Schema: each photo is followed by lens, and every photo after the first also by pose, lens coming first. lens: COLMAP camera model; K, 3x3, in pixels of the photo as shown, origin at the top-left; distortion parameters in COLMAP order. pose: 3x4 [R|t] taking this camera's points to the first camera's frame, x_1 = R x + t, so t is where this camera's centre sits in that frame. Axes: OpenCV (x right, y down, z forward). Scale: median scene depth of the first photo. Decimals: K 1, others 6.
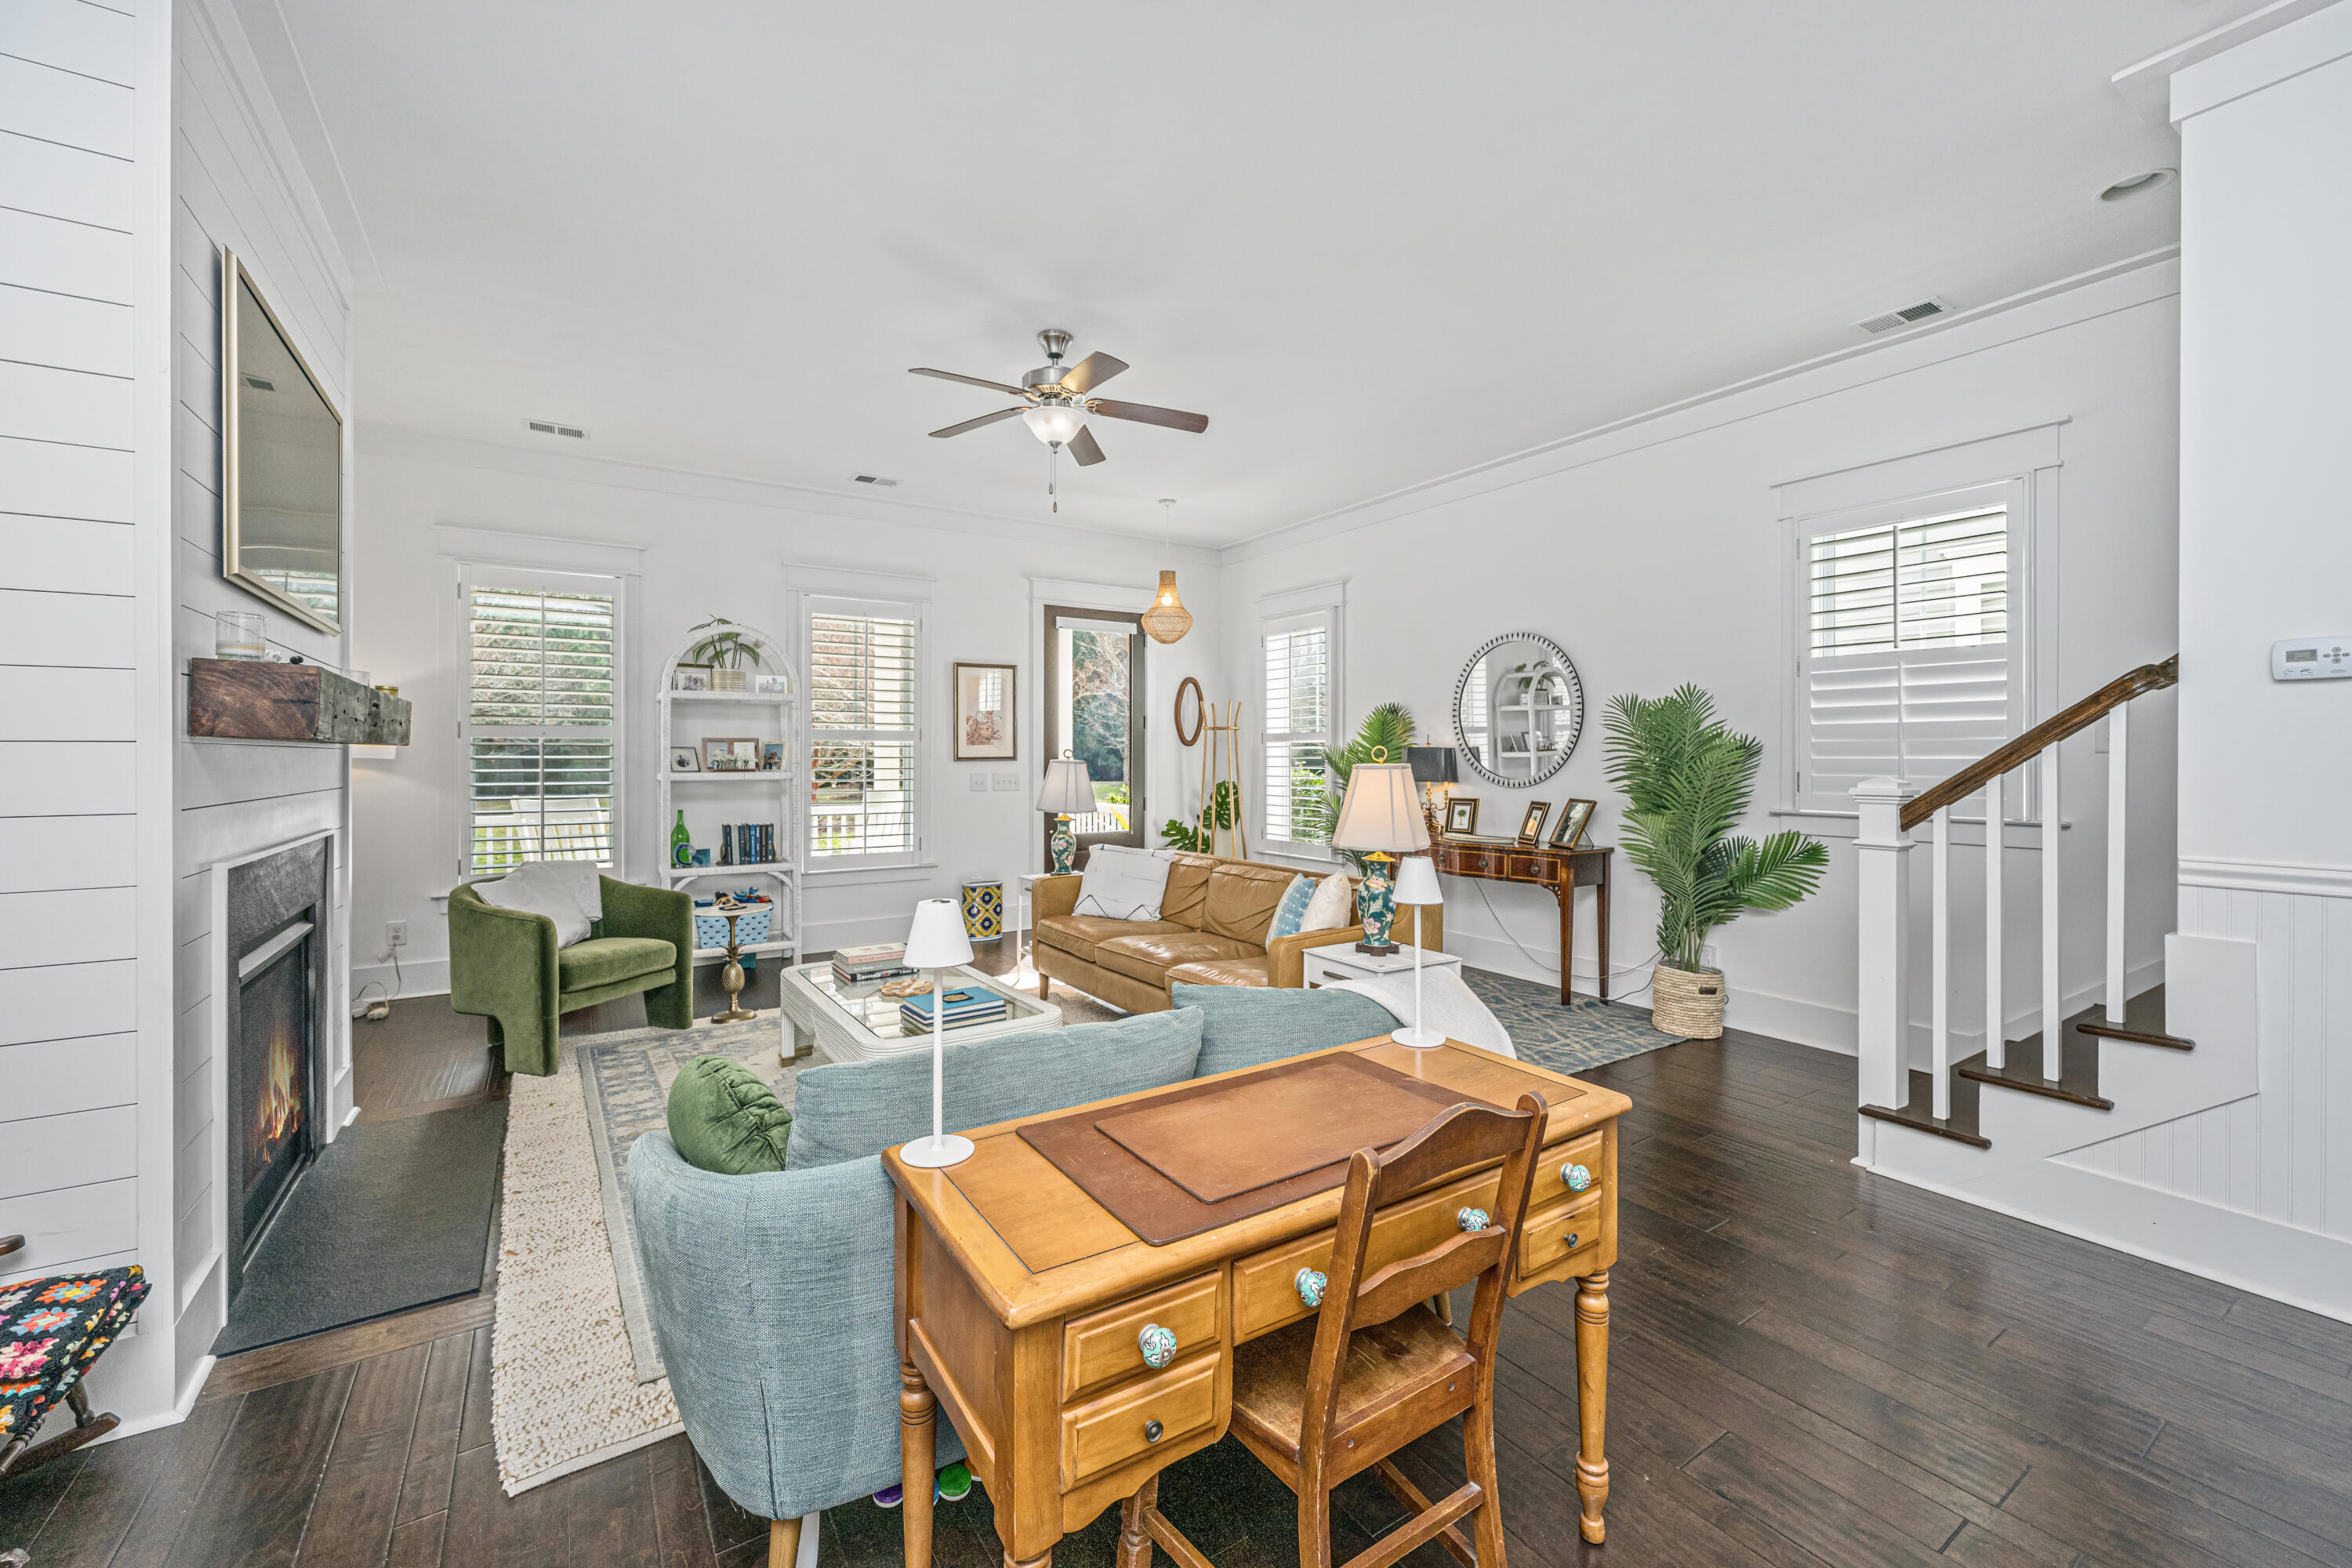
lens RADIAL K [[957.2, 0, 1192.7], [0, 957.2, 765.1], [0, 0, 1]] dist [0.011096, -0.000757]
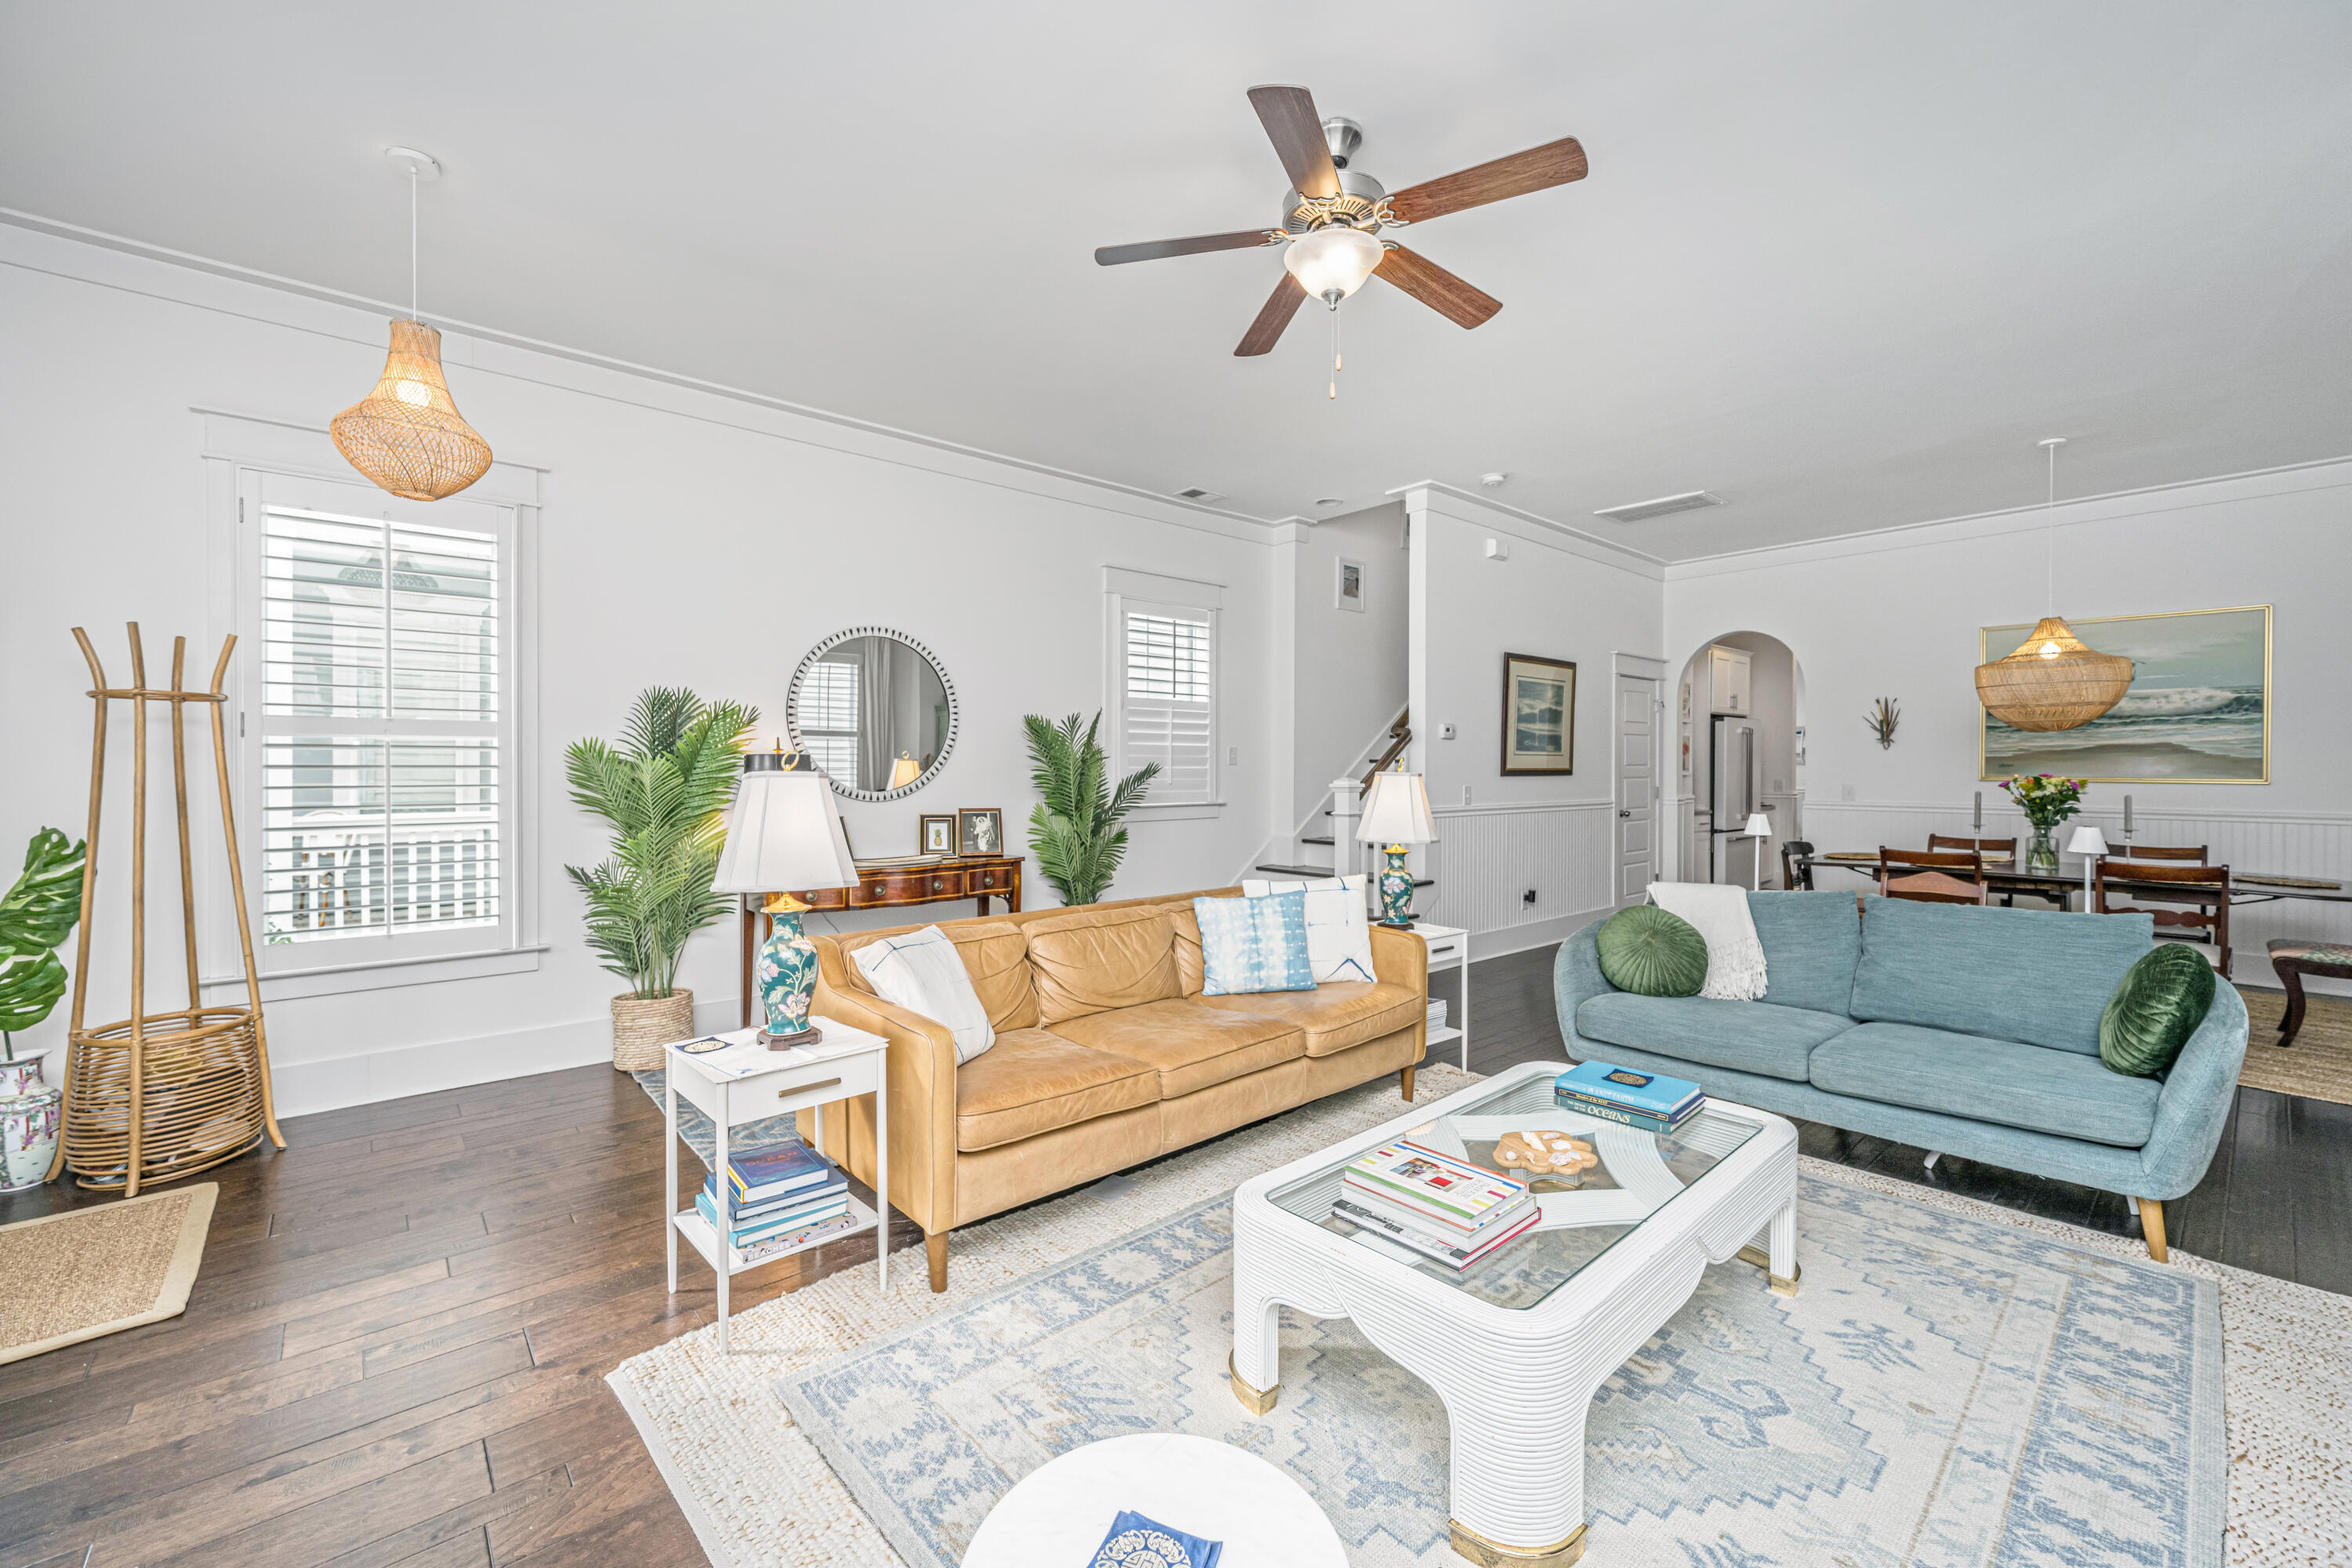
lens RADIAL K [[957.2, 0, 1172.7], [0, 957.2, 783.3], [0, 0, 1]] dist [0.011096, -0.000757]
pose [[-0.131582, -0.012748, 0.991223, -0.661045], [0.012316, 0.999819, 0.014493, -0.004313], [-0.991229, 0.014115, -0.131401, 0.973918]]
